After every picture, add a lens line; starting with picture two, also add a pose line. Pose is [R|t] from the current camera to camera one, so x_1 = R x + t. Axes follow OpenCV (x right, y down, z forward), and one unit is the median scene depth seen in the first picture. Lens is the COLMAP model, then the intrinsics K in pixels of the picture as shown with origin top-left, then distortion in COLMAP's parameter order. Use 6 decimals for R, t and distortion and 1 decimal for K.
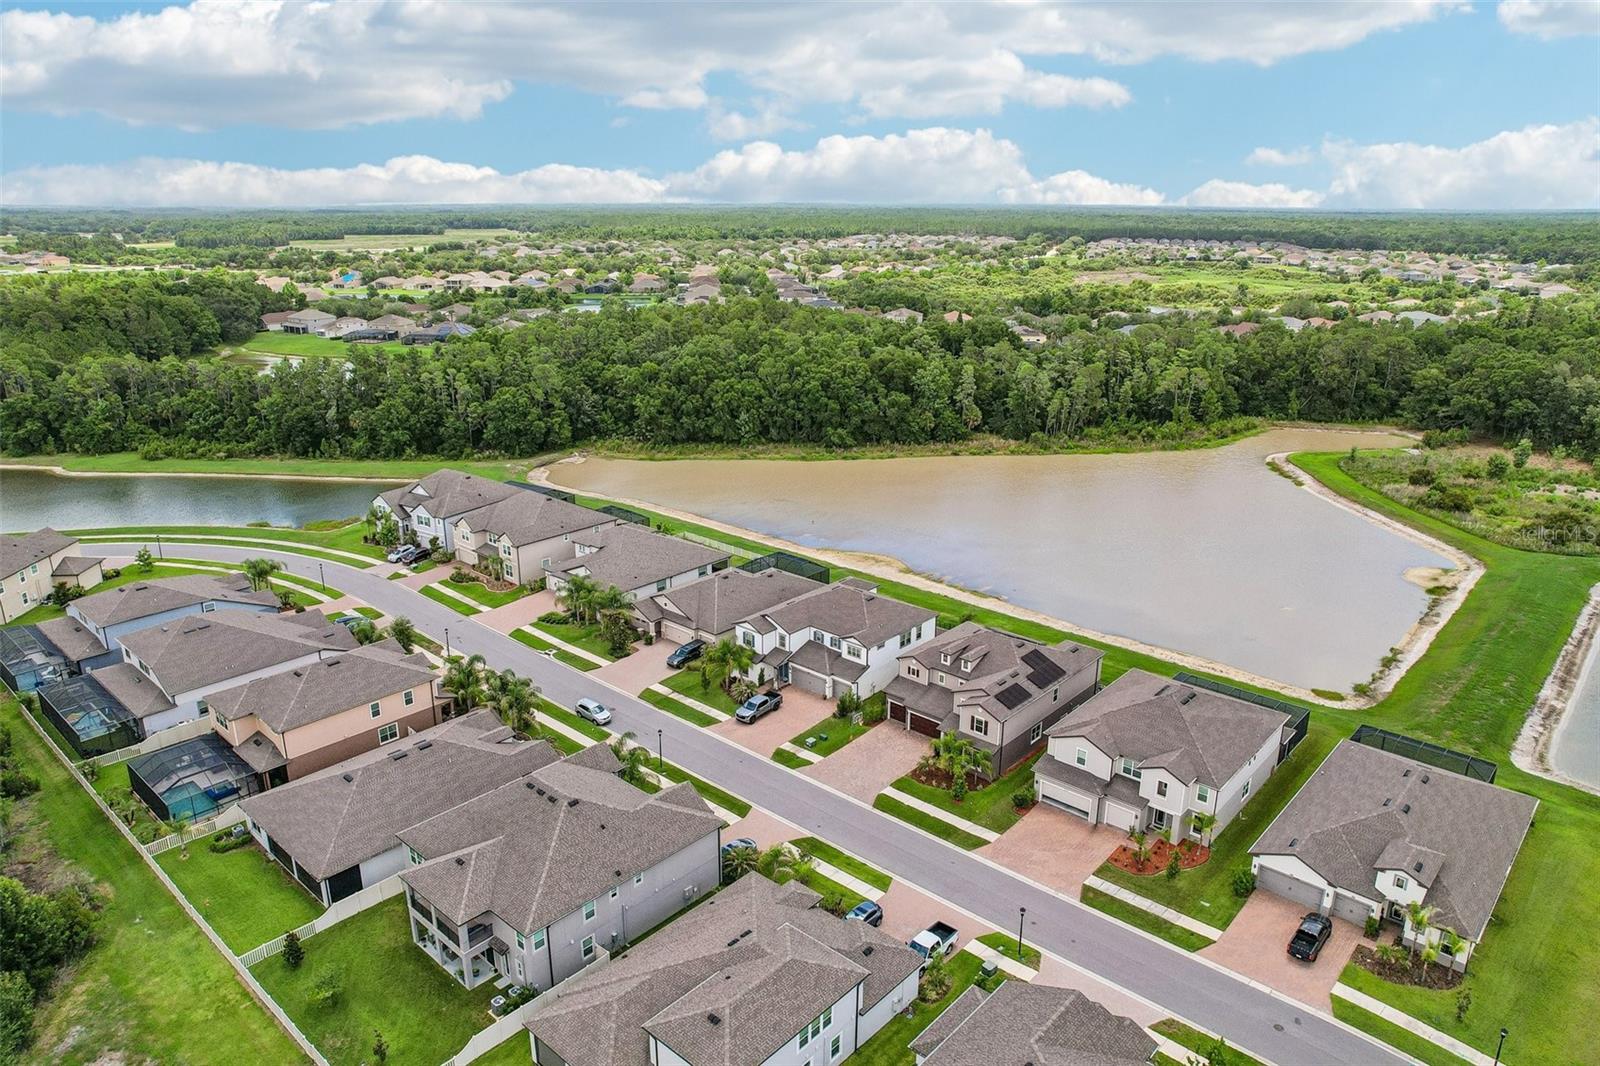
lens RADIAL K [[1034.4, 0, 815.4], [0, 1034.4, 558.4], [0, 0, 1]] dist [-0.030473, 0.001648]
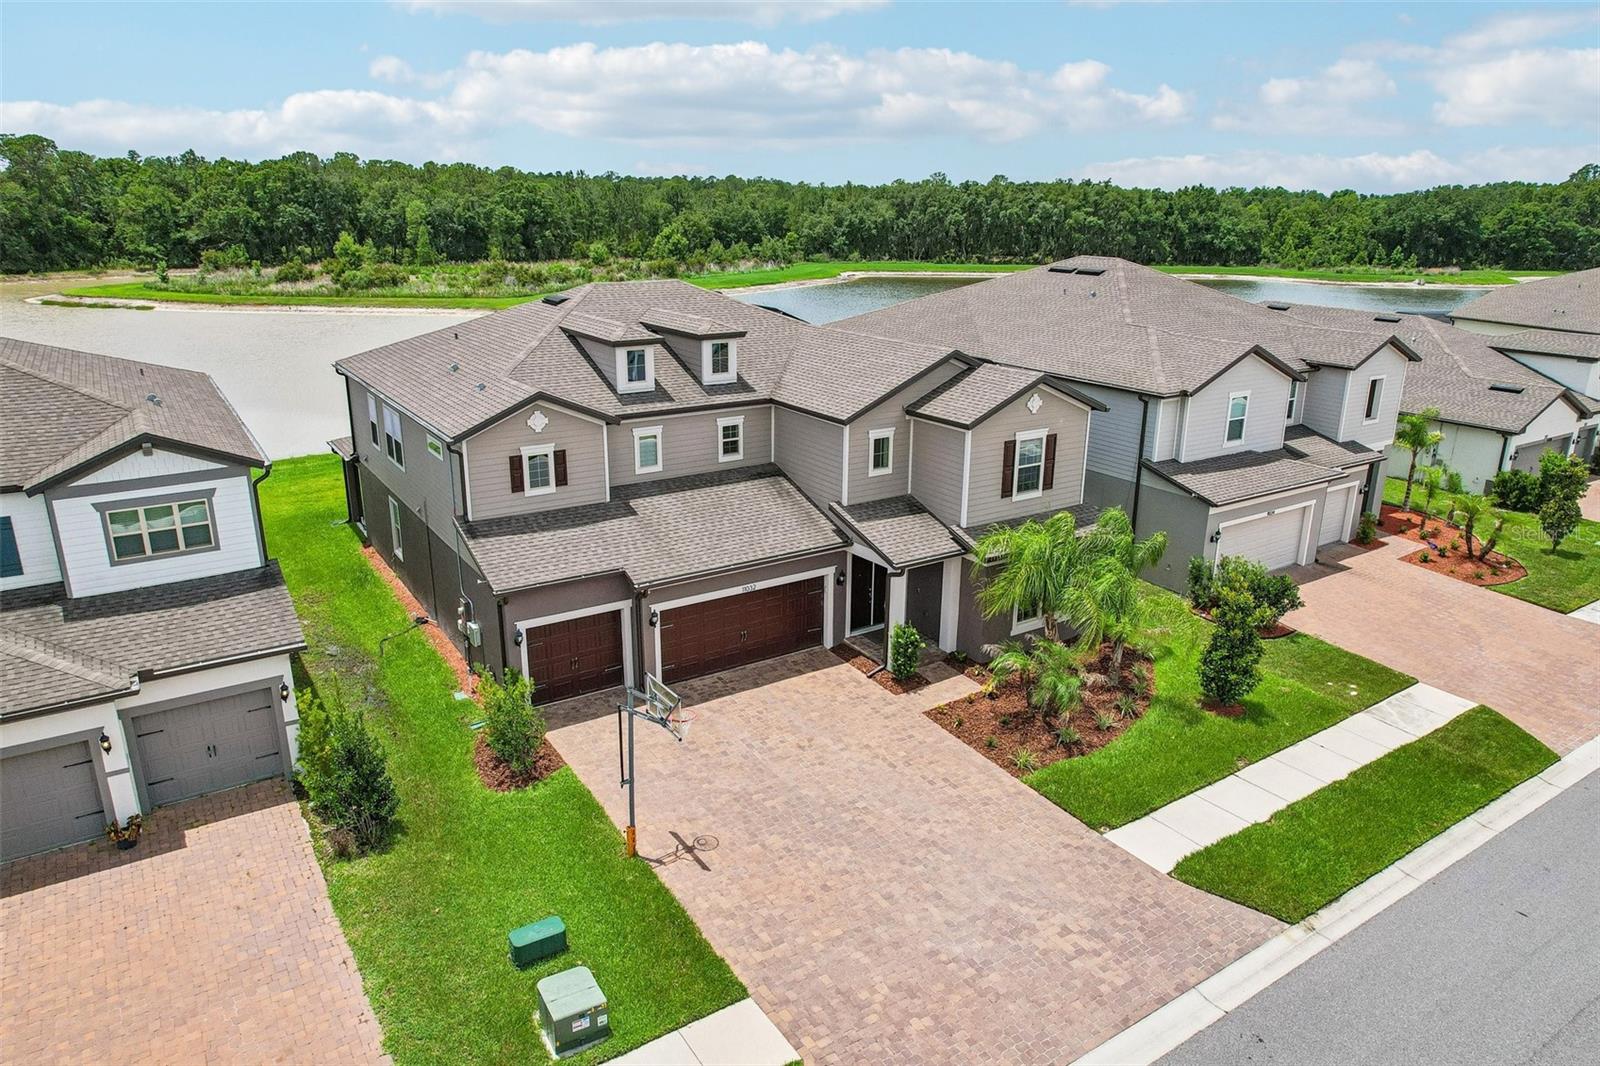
lens RADIAL K [[1065.4, 0, 800.0], [0, 1065.4, 533.0], [0, 0, 1]] dist [-0.033830, 0.003627]
pose [[0.270227, -0.297197, 0.915779, -0.081057], [0.309884, 0.927400, 0.209528, 0.067934], [-0.911564, 0.227165, 0.342705, 0.650087]]
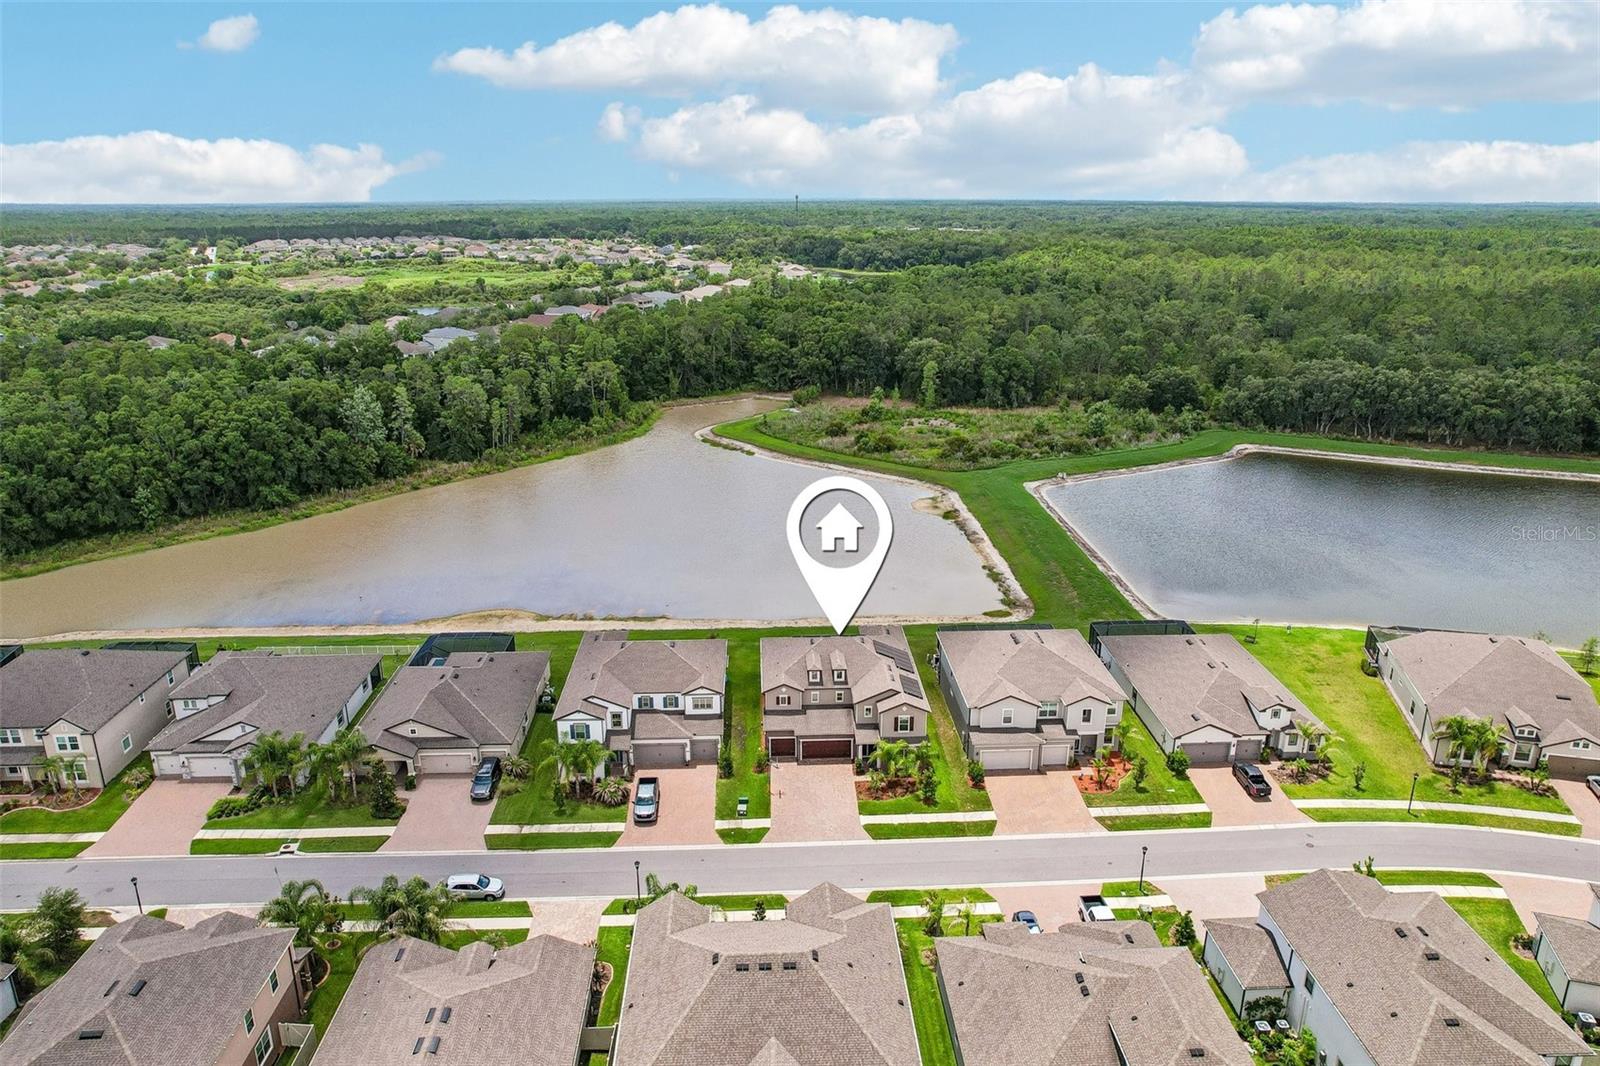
lens RADIAL K [[1065.4, 0, 800.0], [0, 1065.4, 533.0], [0, 0, 1]] dist [-0.033830, 0.003627]
pose [[0.723365, -0.215103, 0.656105, -0.373791], [0.232054, 0.970699, 0.062400, -0.072096], [-0.650303, 0.107114, 0.752085, 0.180125]]
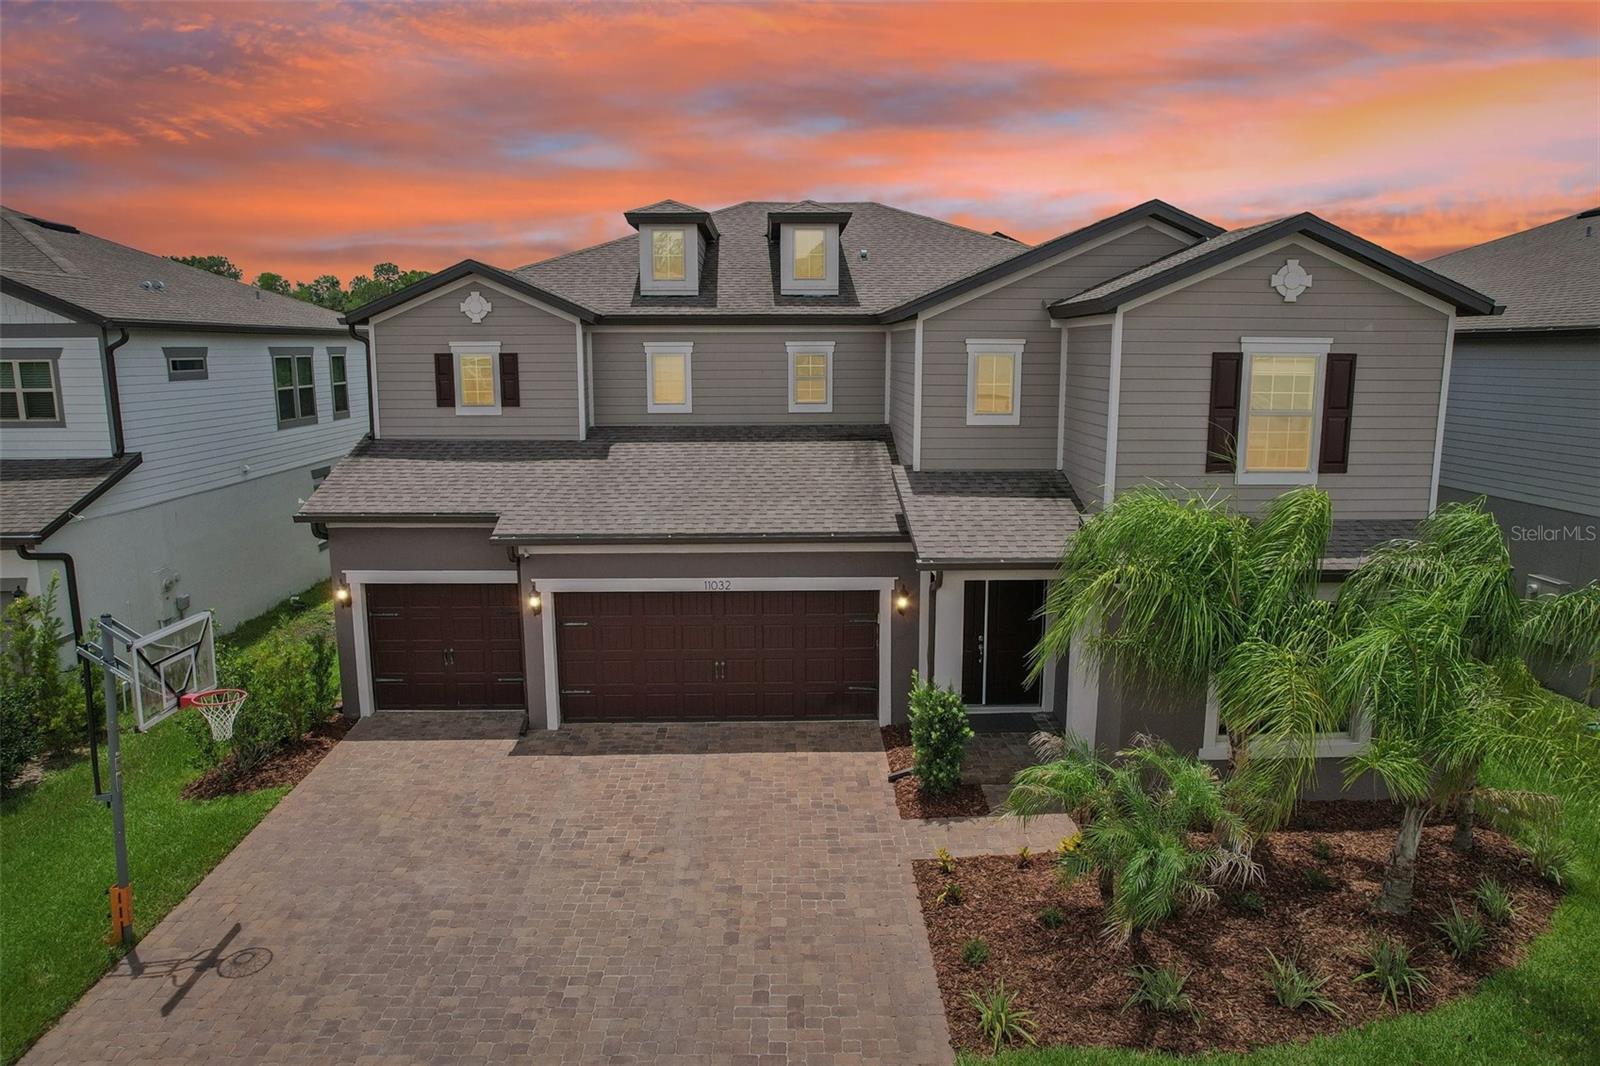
lens RADIAL K [[1065.4, 0, 800.0], [0, 1065.4, 533.0], [0, 0, 1]] dist [-0.033830, 0.003627]
pose [[0.737706, -0.123602, 0.663711, 0.014926], [0.227610, 0.971076, -0.072143, 0.116304], [-0.635597, 0.204288, 0.744502, 0.635737]]
